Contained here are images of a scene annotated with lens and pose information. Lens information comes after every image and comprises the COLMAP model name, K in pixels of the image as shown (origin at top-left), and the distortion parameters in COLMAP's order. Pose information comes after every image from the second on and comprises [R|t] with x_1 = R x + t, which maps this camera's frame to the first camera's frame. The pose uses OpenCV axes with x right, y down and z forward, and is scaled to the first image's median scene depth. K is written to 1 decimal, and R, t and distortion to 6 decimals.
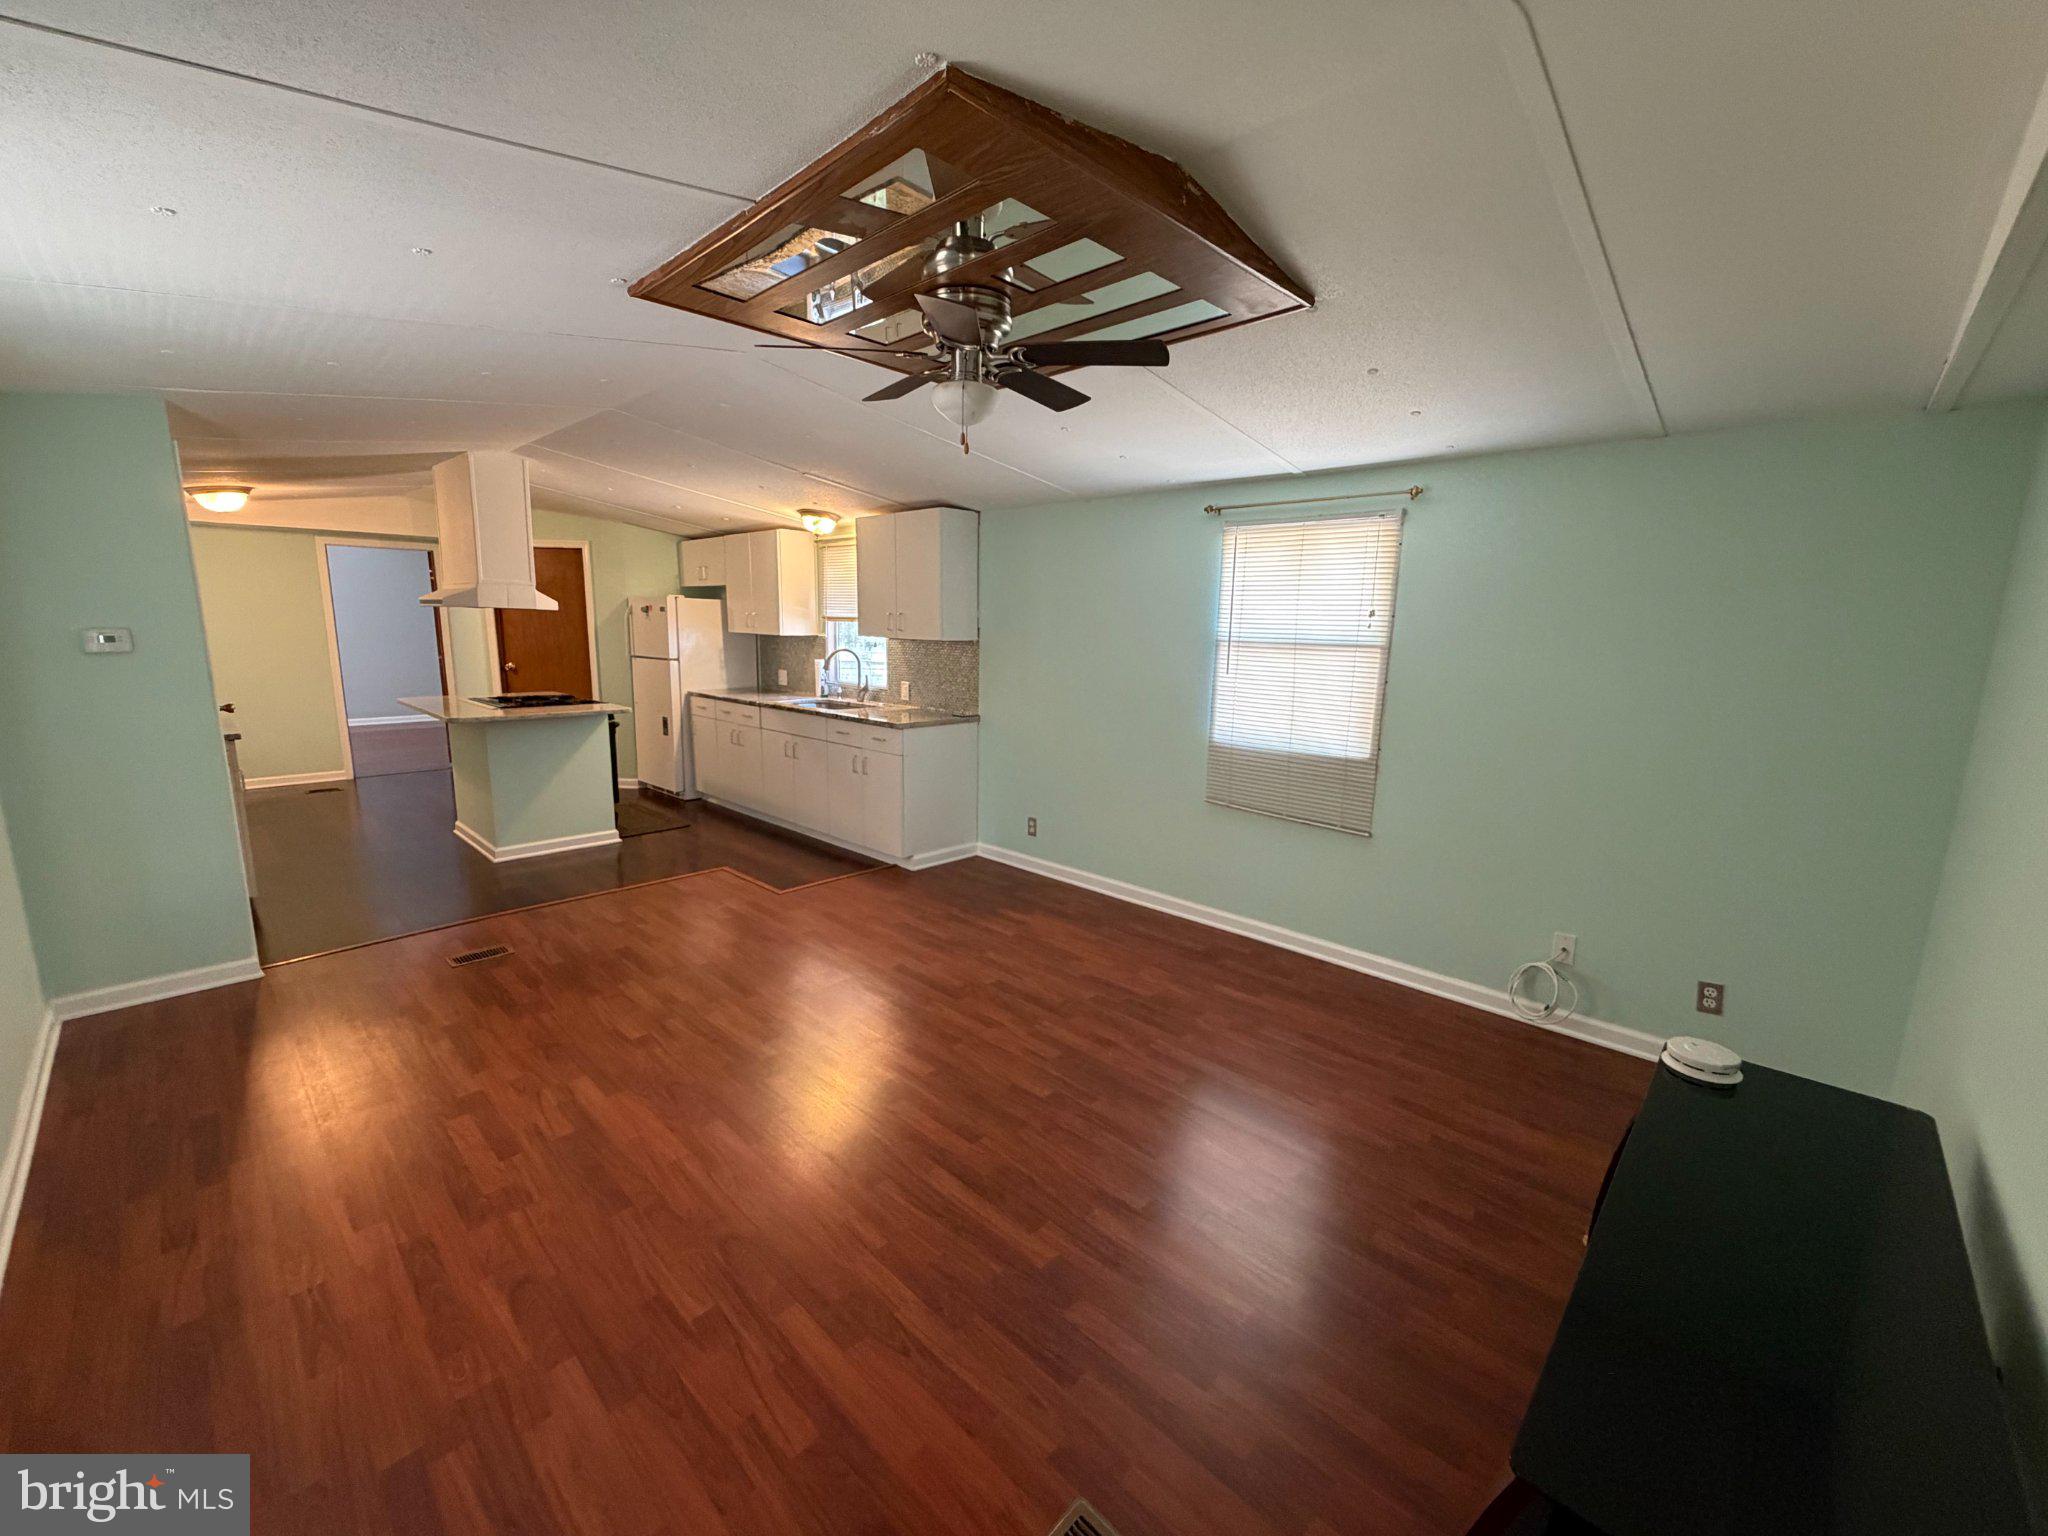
lens RADIAL K [[818.8, 0, 1024.0], [0, 818.8, 768.0], [0, 0, 1]] dist [-0.001840, -0.000072]
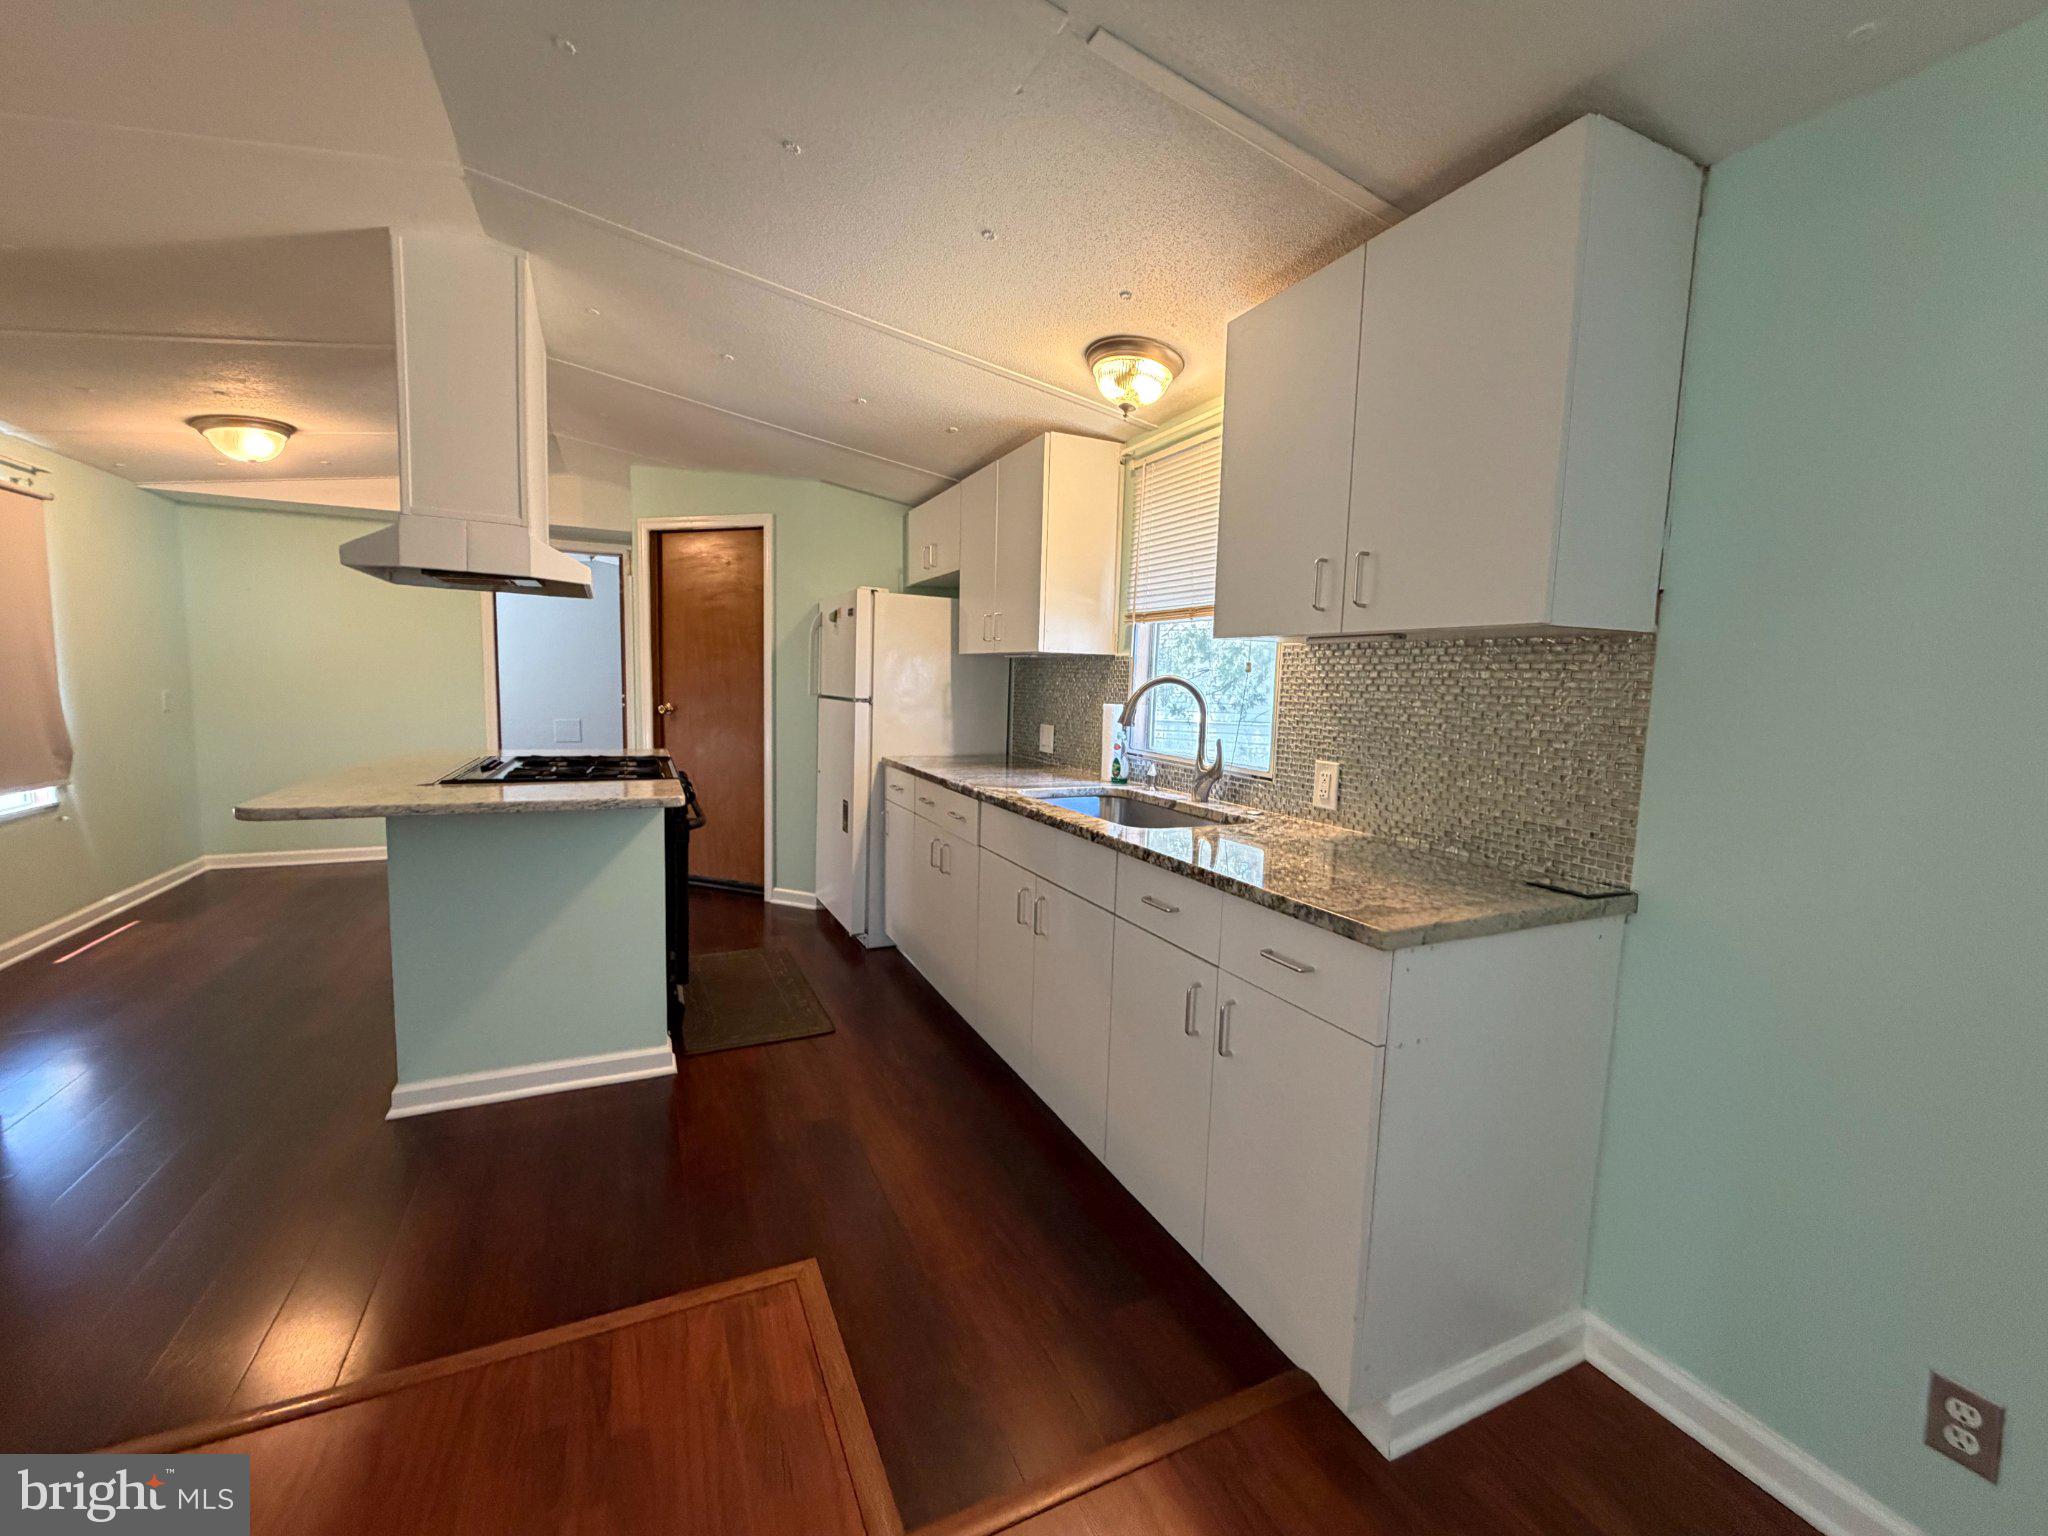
lens RADIAL K [[818.8, 0, 1024.0], [0, 818.8, 768.0], [0, 0, 1]] dist [-0.001840, -0.000072]
pose [[0.934216, 0.046910, -0.353610, -0.131667], [-0.074664, 0.995072, -0.065253, -0.061744], [0.348806, 0.087362, 0.933114, 0.552840]]
